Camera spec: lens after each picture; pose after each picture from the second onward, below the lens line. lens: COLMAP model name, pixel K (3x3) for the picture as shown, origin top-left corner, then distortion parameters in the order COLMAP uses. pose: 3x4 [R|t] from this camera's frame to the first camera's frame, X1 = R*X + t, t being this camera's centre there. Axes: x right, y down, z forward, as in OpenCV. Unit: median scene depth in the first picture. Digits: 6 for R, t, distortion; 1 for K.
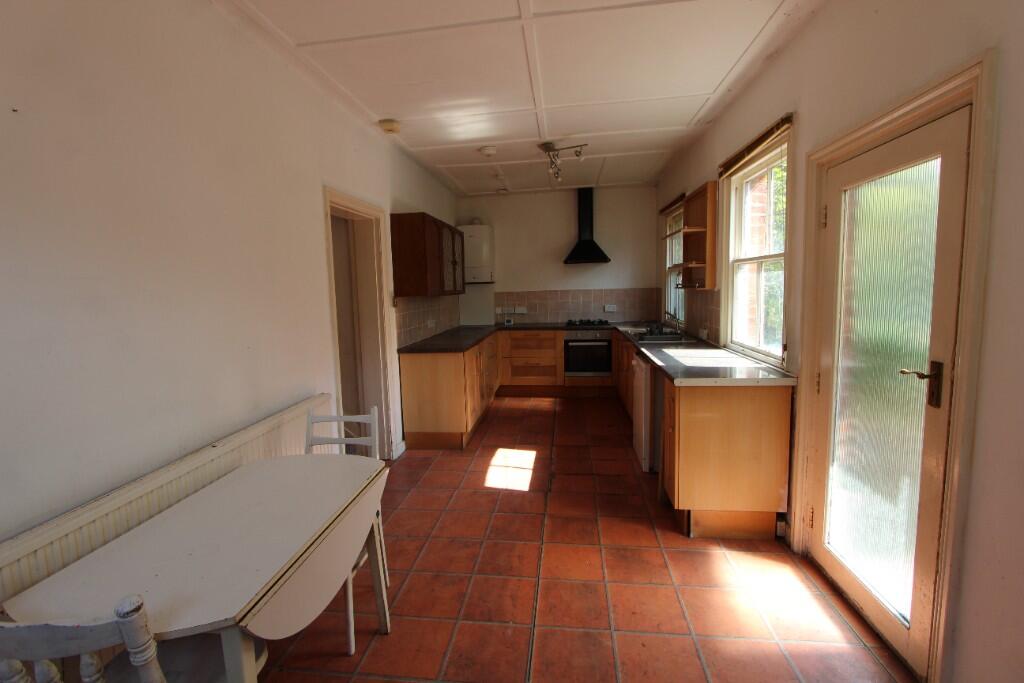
lens RADIAL K [[468.5, 0, 509.7], [0, 468.5, 340.1], [0, 0, 1]] dist [-0.014364, -0.000377]
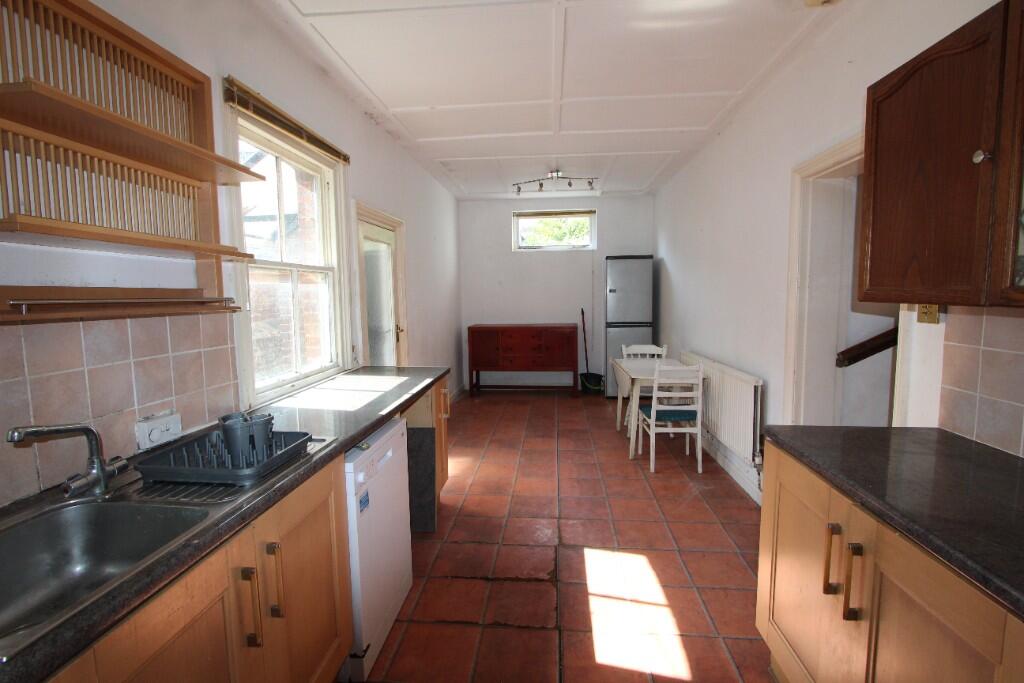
lens RADIAL K [[468.5, 0, 508.6], [0, 468.5, 335.9], [0, 0, 1]] dist [-0.014364, -0.000377]
pose [[-0.998609, 0.046839, -0.024209, 0.199509], [0.040839, 0.977544, 0.206735, -0.228115], [0.033349, 0.205459, -0.978097, 2.000763]]
